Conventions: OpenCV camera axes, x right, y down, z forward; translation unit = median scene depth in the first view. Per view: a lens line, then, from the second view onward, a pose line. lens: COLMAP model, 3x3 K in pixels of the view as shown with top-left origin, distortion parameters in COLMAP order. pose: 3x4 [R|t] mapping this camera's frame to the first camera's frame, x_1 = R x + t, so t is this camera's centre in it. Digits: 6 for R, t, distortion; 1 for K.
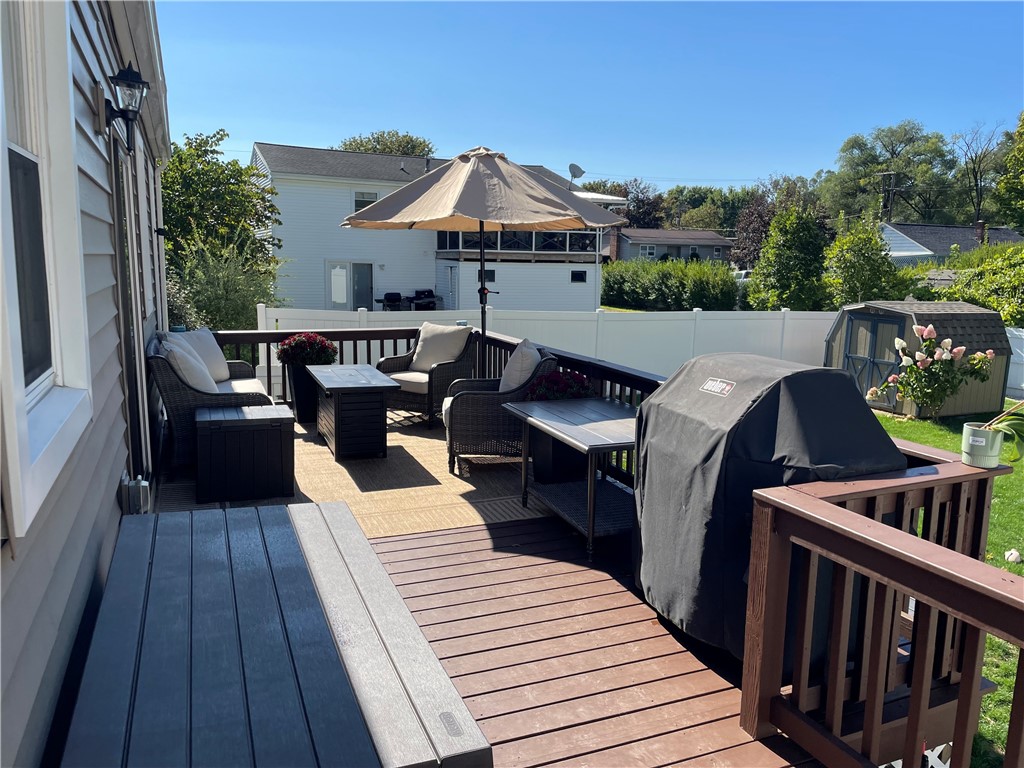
lens RADIAL K [[773.9, 0, 527.6], [0, 773.9, 381.0], [0, 0, 1]] dist [0.114124, -0.144386]
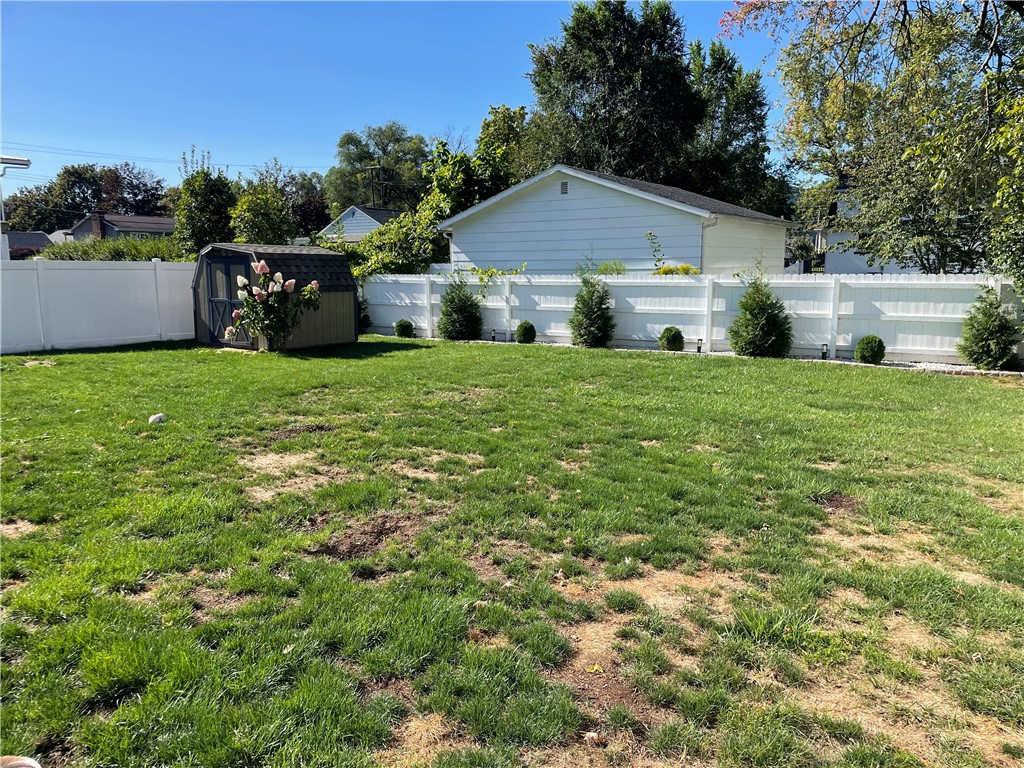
lens RADIAL K [[773.9, 0, 527.6], [0, 773.9, 381.0], [0, 0, 1]] dist [0.114124, -0.144386]
pose [[0.855031, -0.101145, 0.508618, 0.231500], [0.102938, 0.994381, 0.024697, 0.089511], [-0.508258, 0.031239, 0.860638, -0.076672]]
